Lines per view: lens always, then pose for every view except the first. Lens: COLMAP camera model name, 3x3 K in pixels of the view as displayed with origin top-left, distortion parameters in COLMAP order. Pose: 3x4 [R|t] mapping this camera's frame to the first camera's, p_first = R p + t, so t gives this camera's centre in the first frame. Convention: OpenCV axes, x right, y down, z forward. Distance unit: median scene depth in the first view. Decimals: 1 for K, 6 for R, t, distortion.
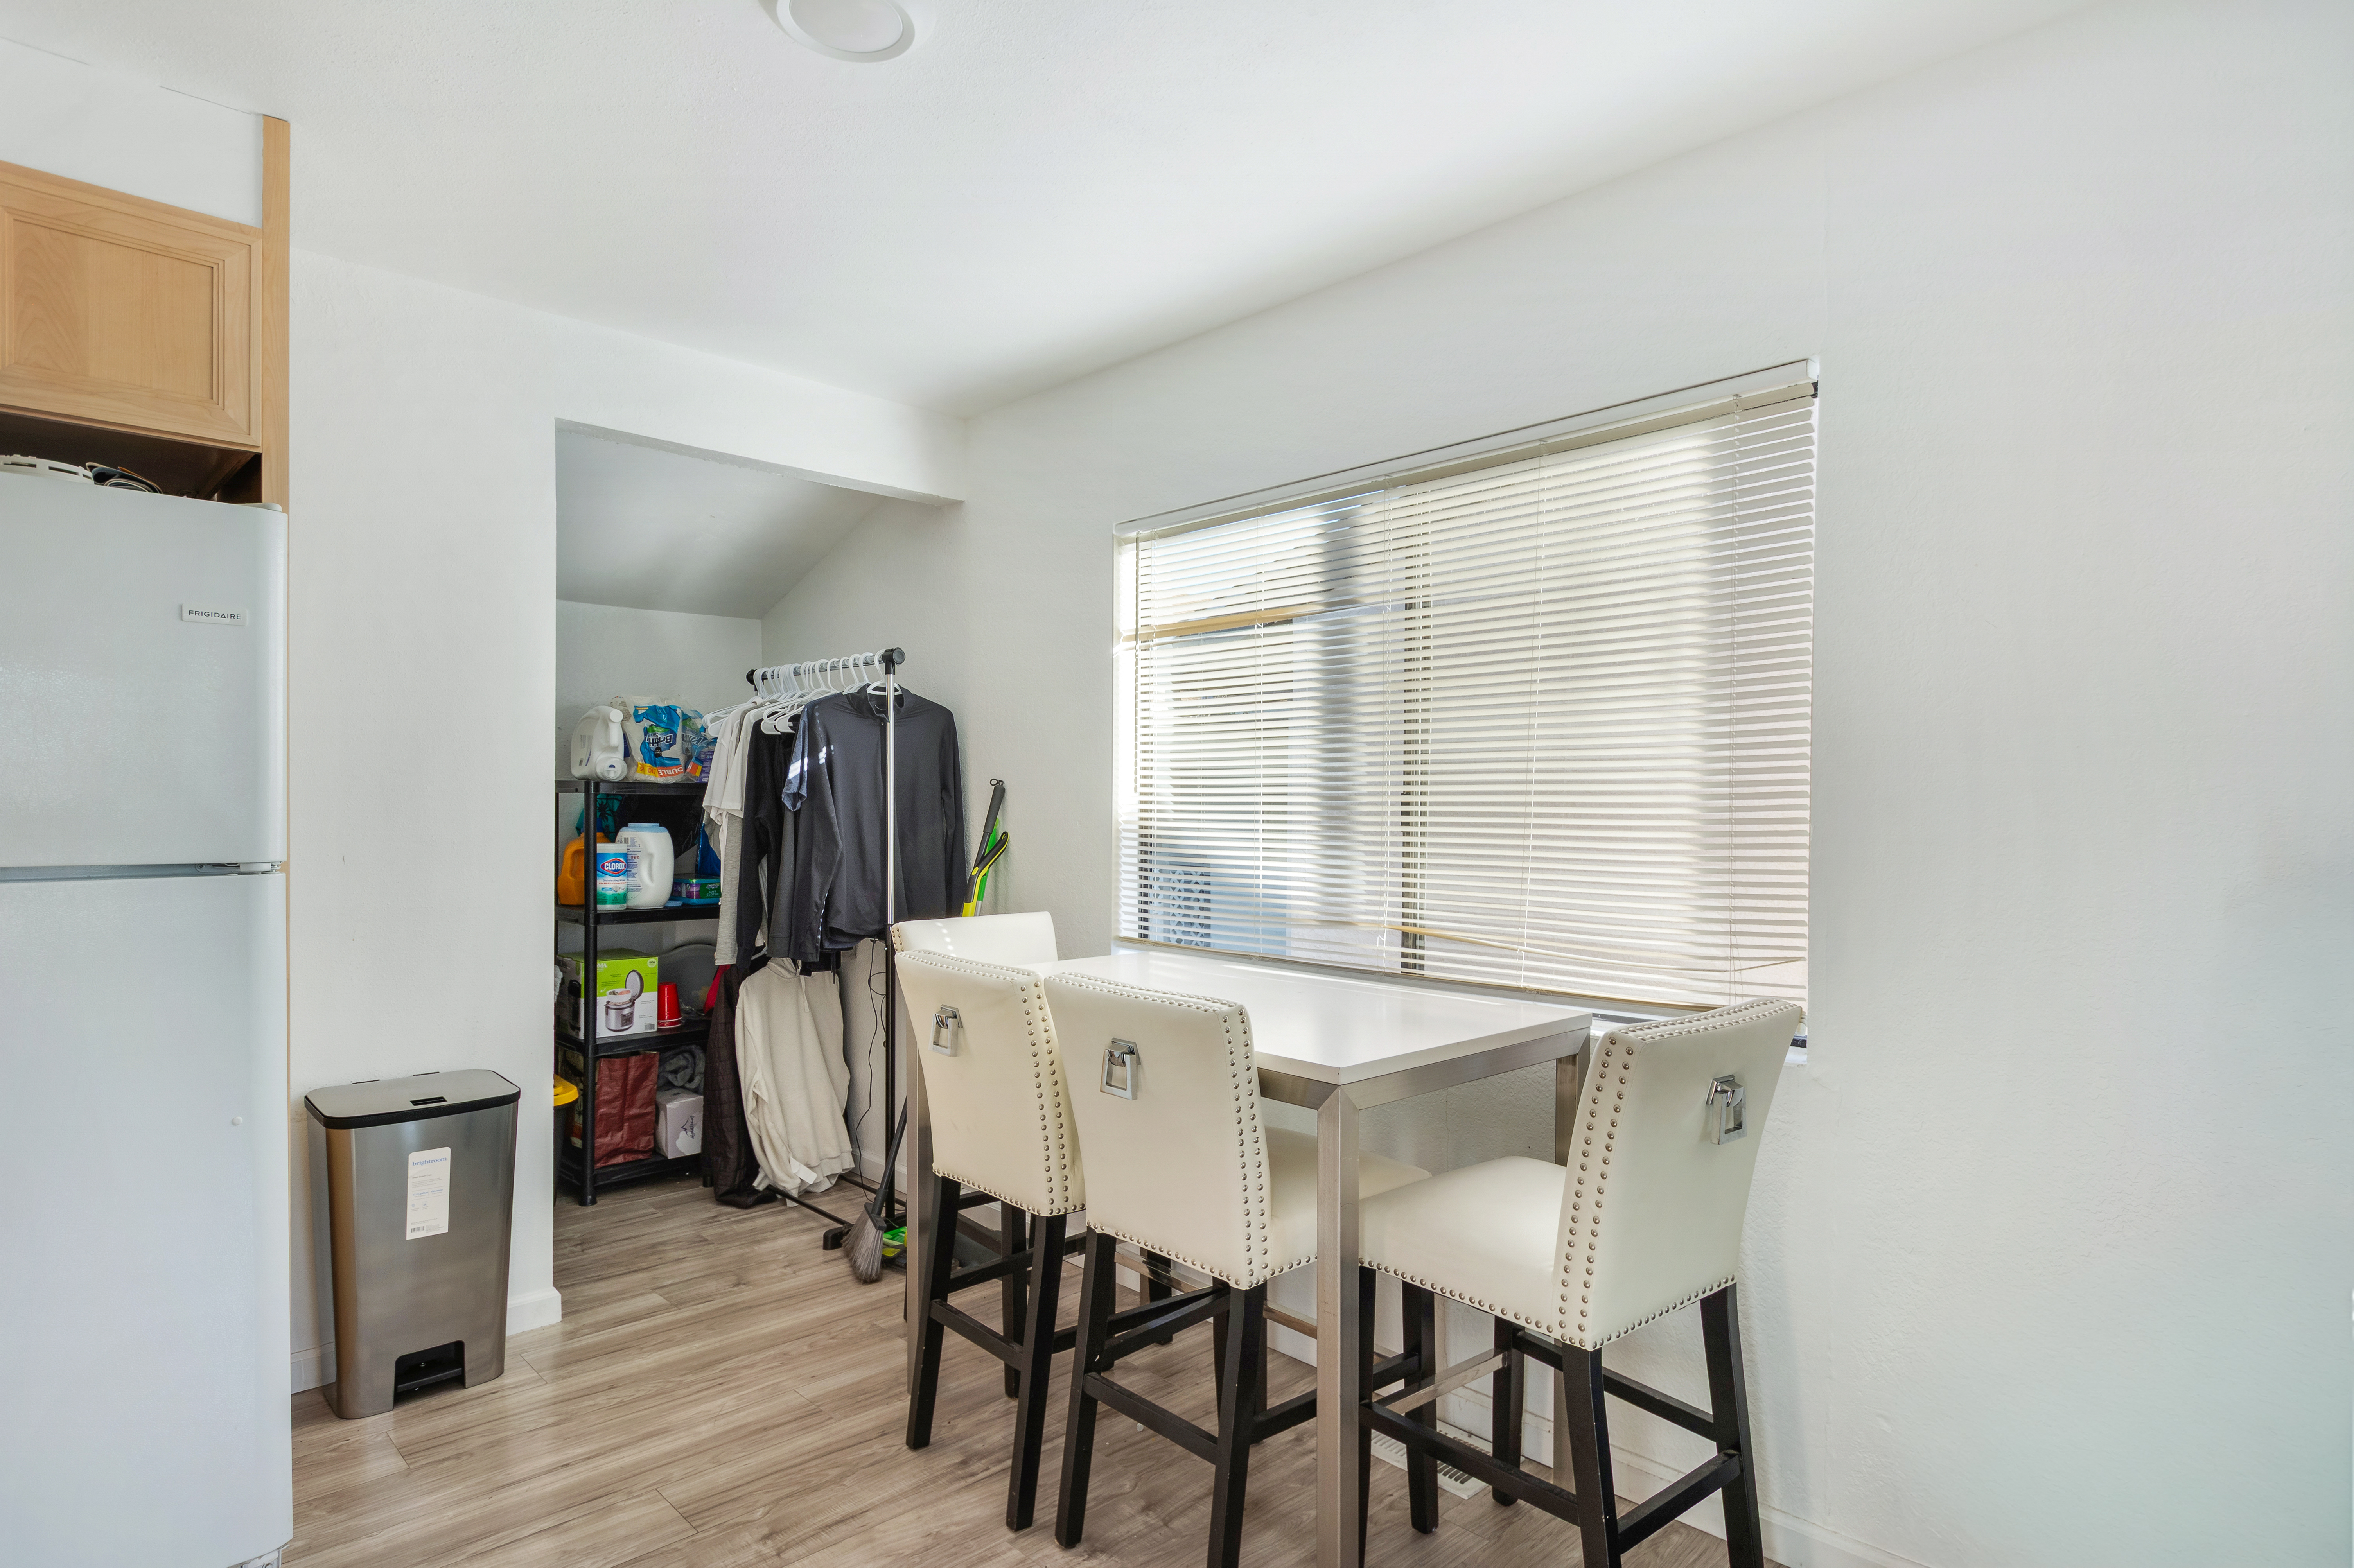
lens RADIAL K [[1255.2, 0, 1179.7], [0, 1255.2, 804.5], [0, 0, 1]] dist [0.006798, 0.001003]
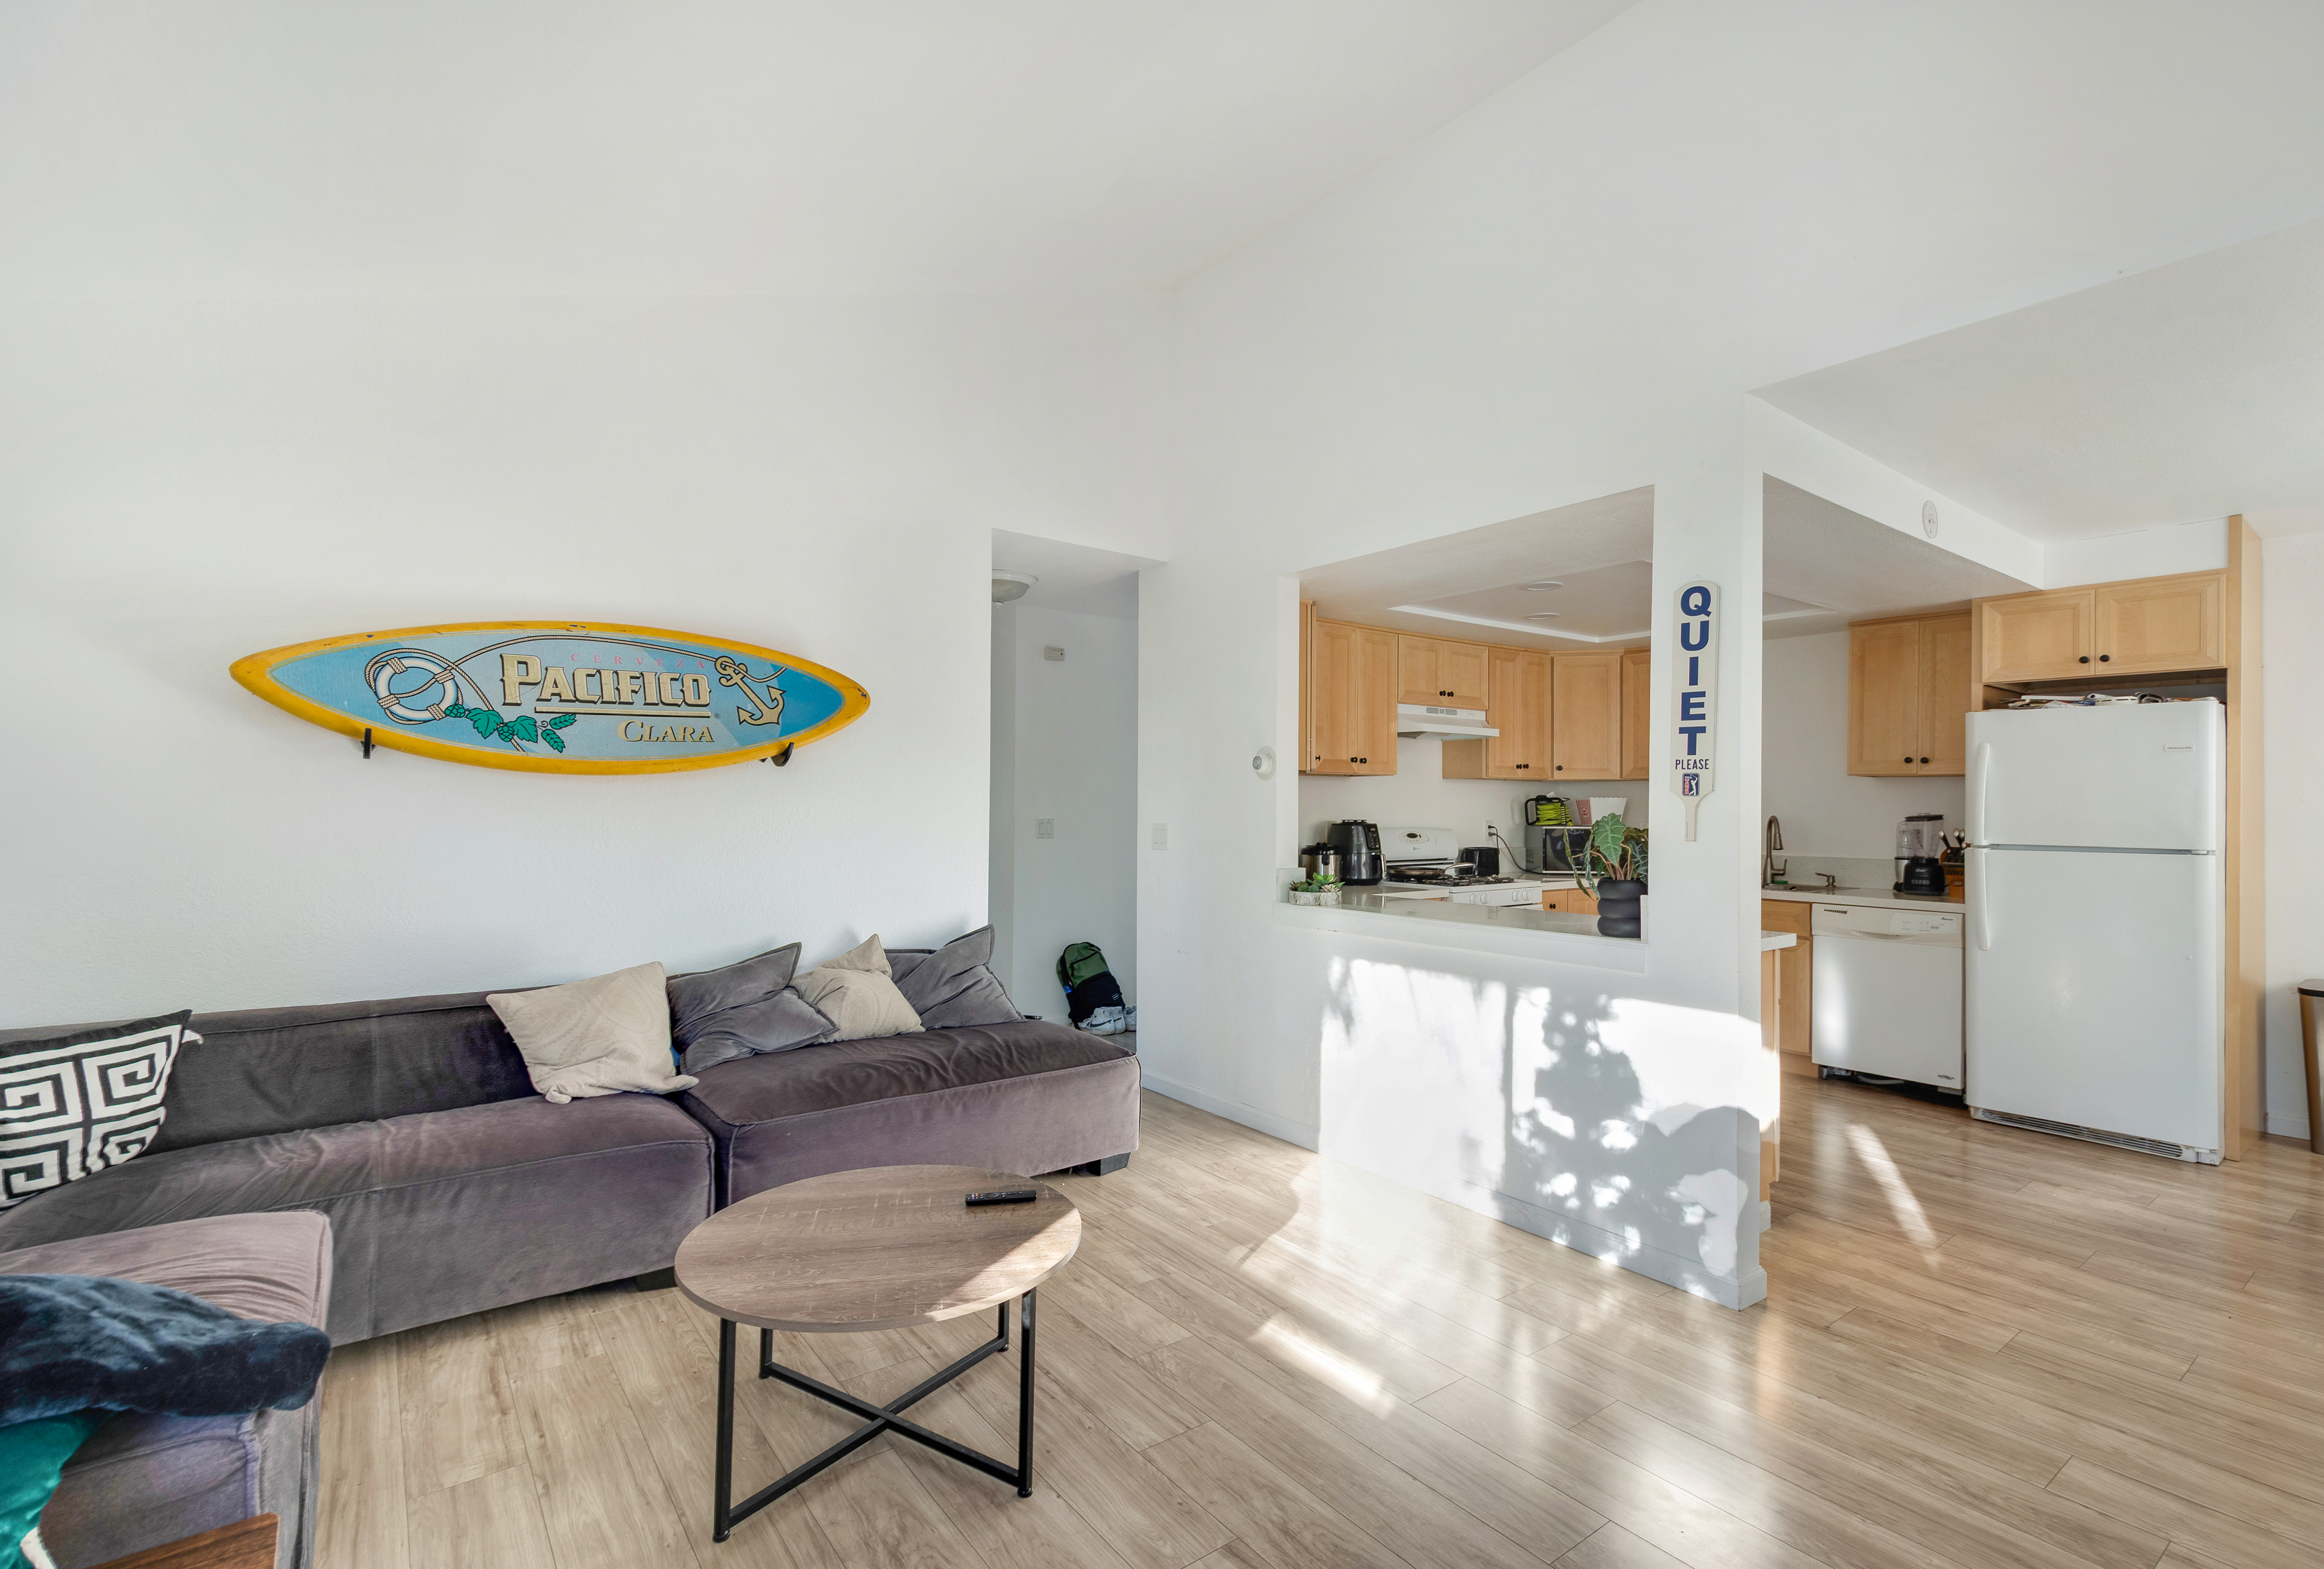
lens RADIAL K [[1036.6, 0, 1152.8], [0, 1036.6, 803.4], [0, 0, 1]] dist [0.004518, -0.001607]
pose [[-0.101179, -0.008023, -0.994836, 1.311488], [-0.013583, 0.999885, -0.006682, -0.000923], [0.994776, 0.012837, -0.101276, -0.710452]]
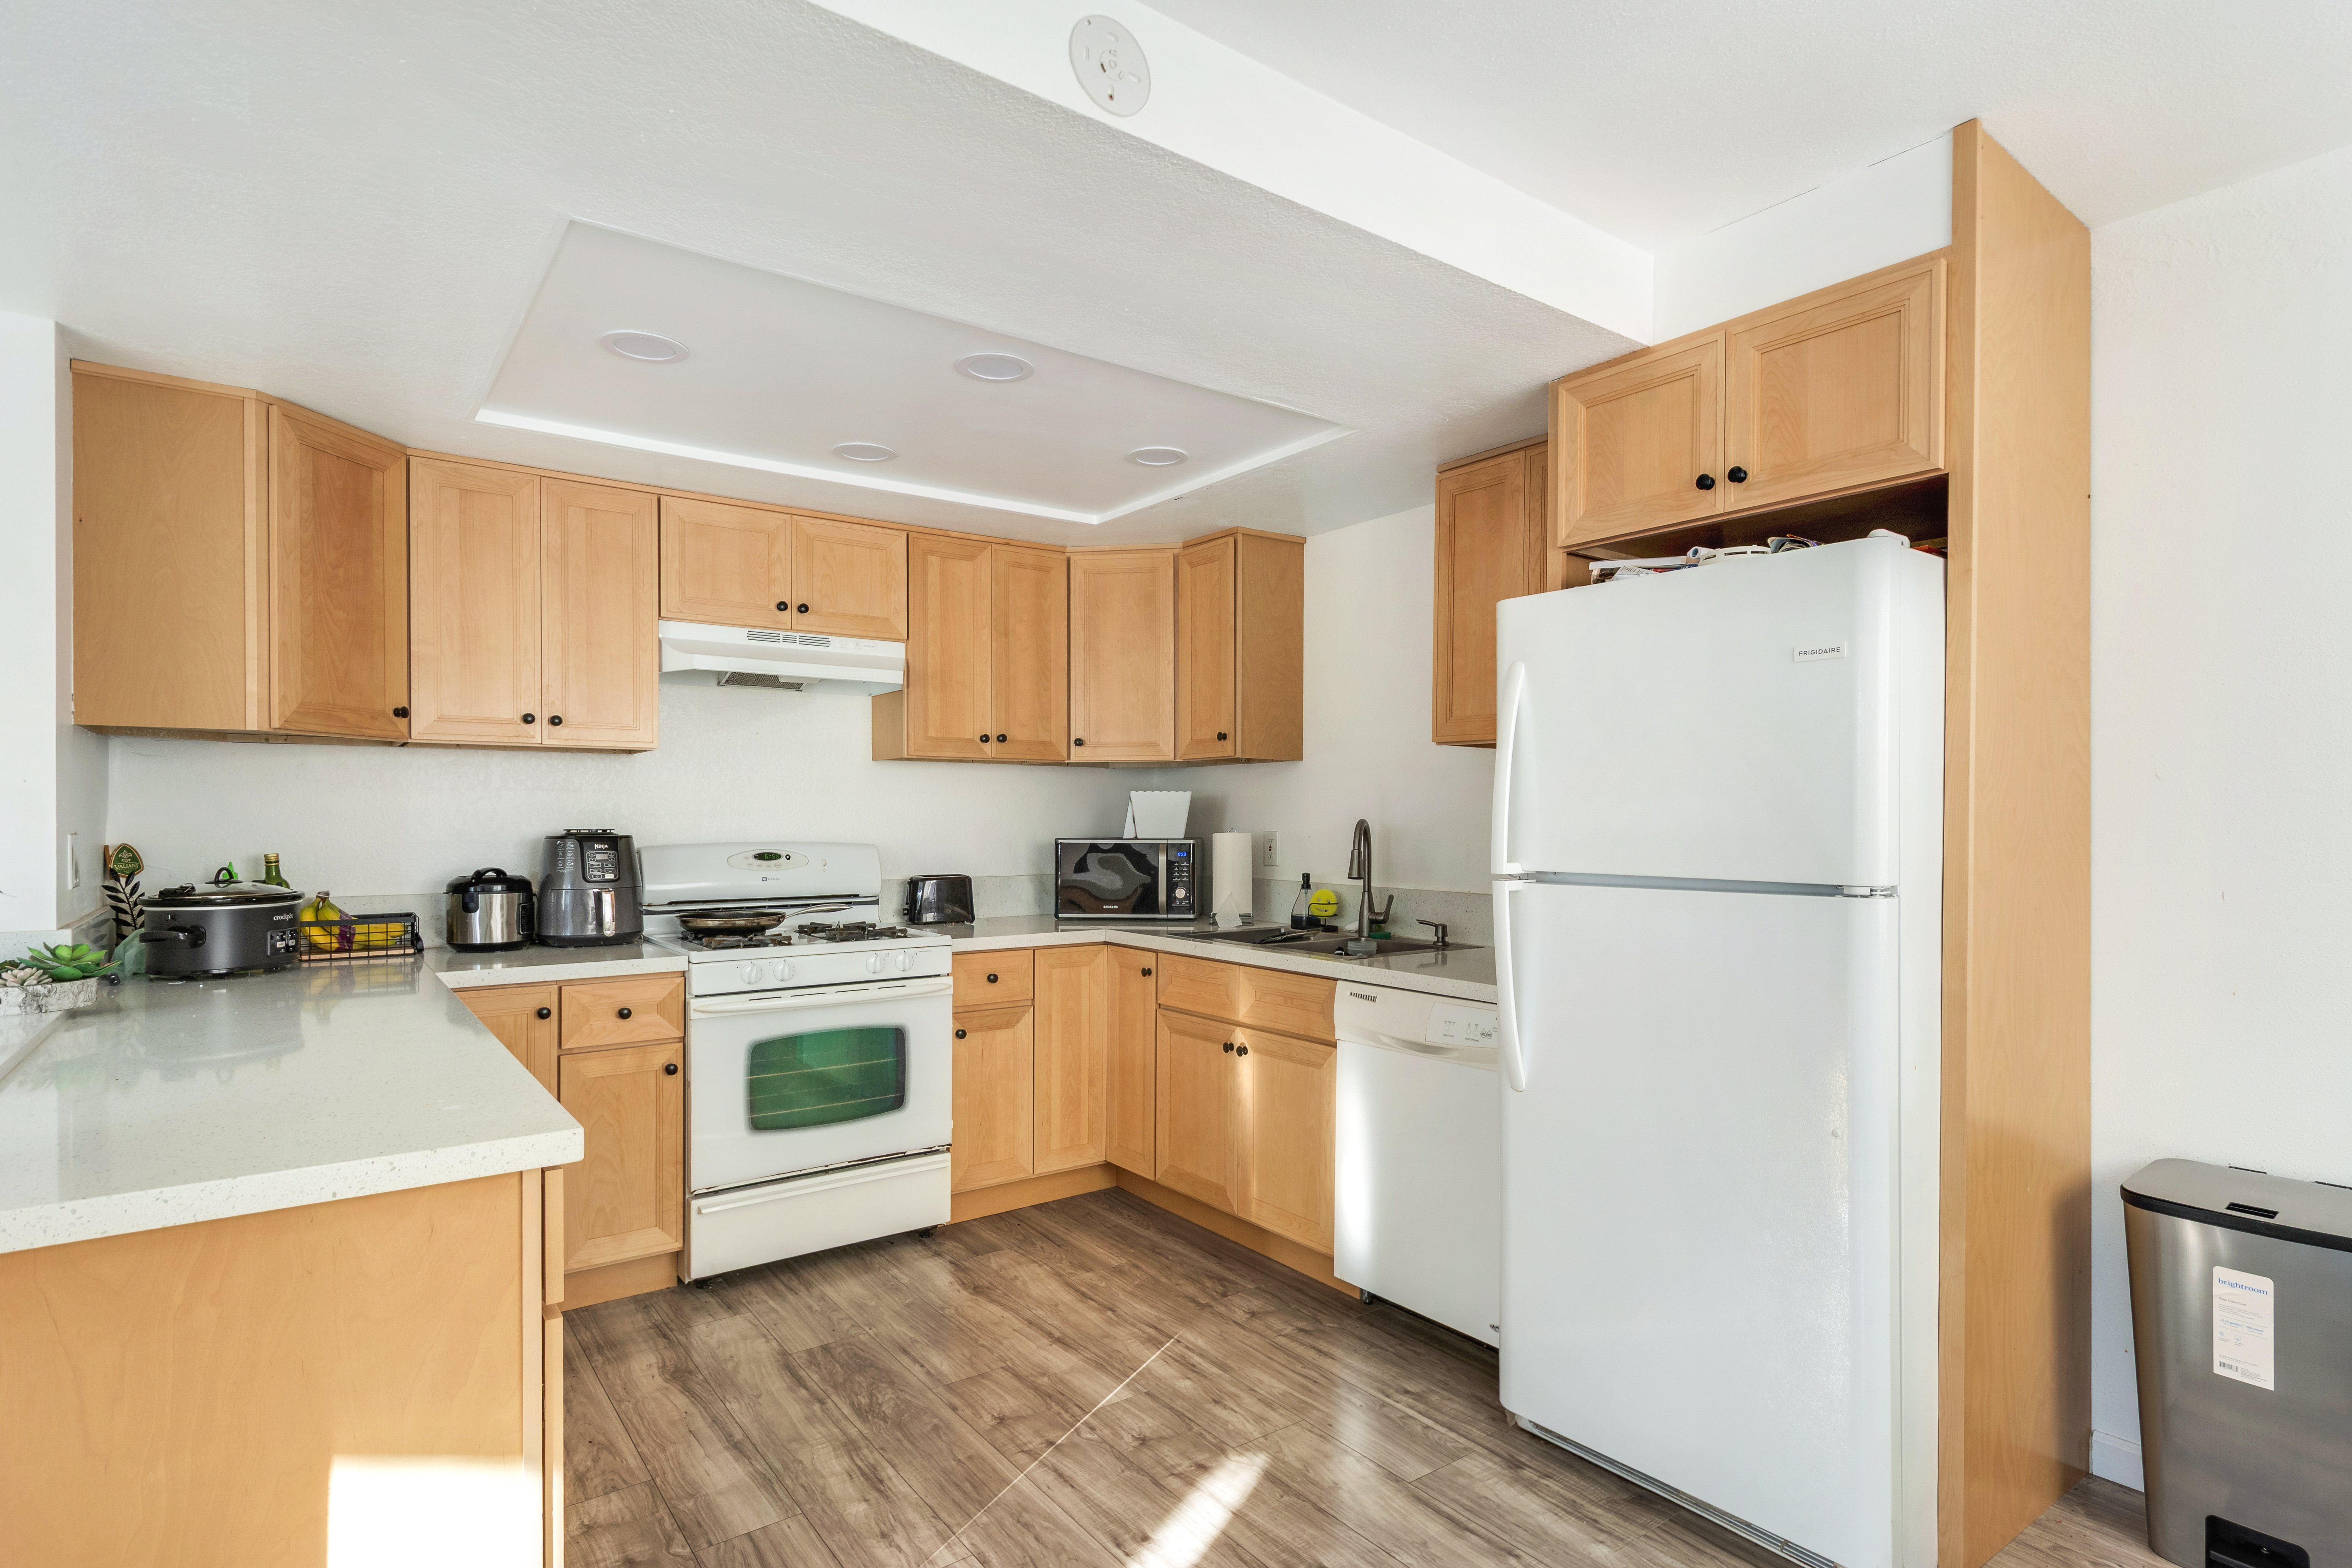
lens RADIAL K [[1208.3, 0, 1171.2], [0, 1208.3, 827.4], [0, 0, 1]] dist [0.018740, -0.004307]
pose [[-0.108555, 0.001777, -0.994089, 0.291577], [-0.008909, 0.999957, 0.002760, 0.000652], [0.994051, 0.009156, -0.108534, 0.510320]]
